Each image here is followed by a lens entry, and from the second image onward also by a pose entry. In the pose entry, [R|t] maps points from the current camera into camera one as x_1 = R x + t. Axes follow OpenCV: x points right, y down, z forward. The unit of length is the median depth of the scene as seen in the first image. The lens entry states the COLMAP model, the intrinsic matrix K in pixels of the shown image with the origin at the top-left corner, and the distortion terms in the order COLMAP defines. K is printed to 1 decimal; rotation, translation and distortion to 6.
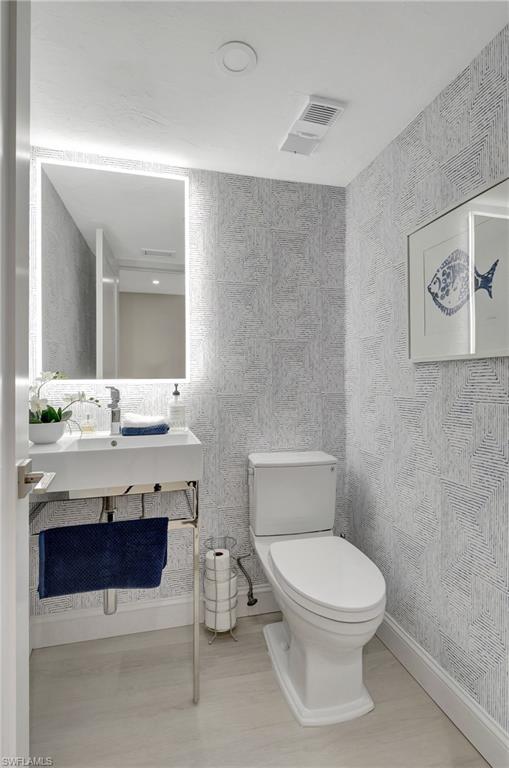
lens RADIAL K [[373.3, 0, 255.4], [0, 373.3, 385.1], [0, 0, 1]] dist [-0.003664, -0.008583]
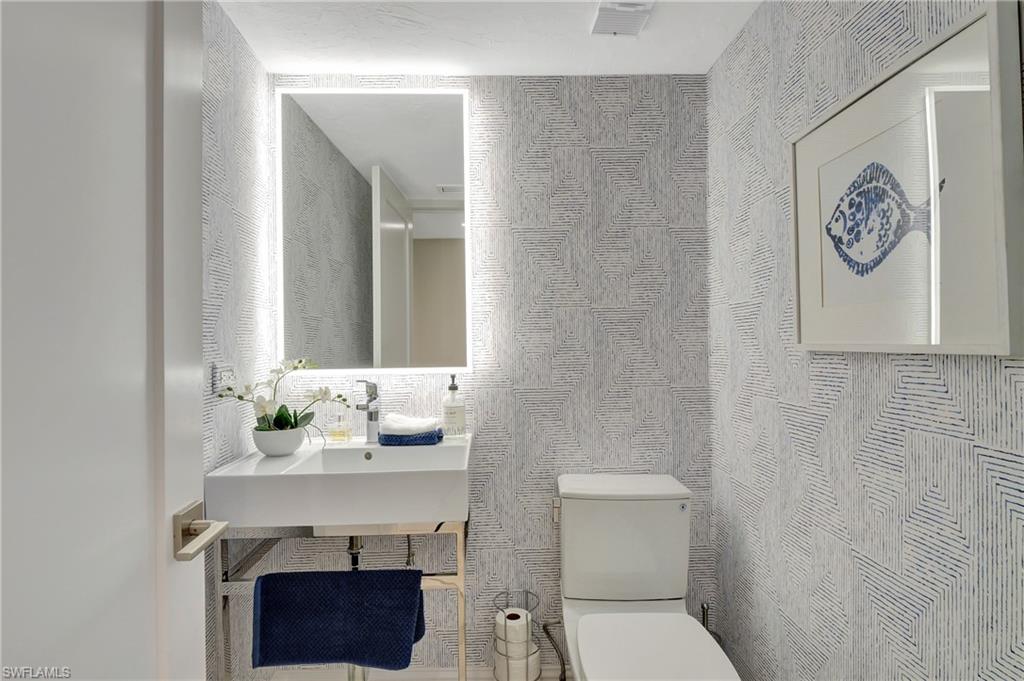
lens RADIAL K [[497.7, 0, 514.1], [0, 497.7, 340.6], [0, 0, 1]] dist [-0.003664, -0.008583]
pose [[0.973923, -0.005750, -0.226804, 0.121339], [0.002707, 0.999902, -0.013727, -0.055109], [0.226861, 0.012755, 0.973844, 0.086585]]
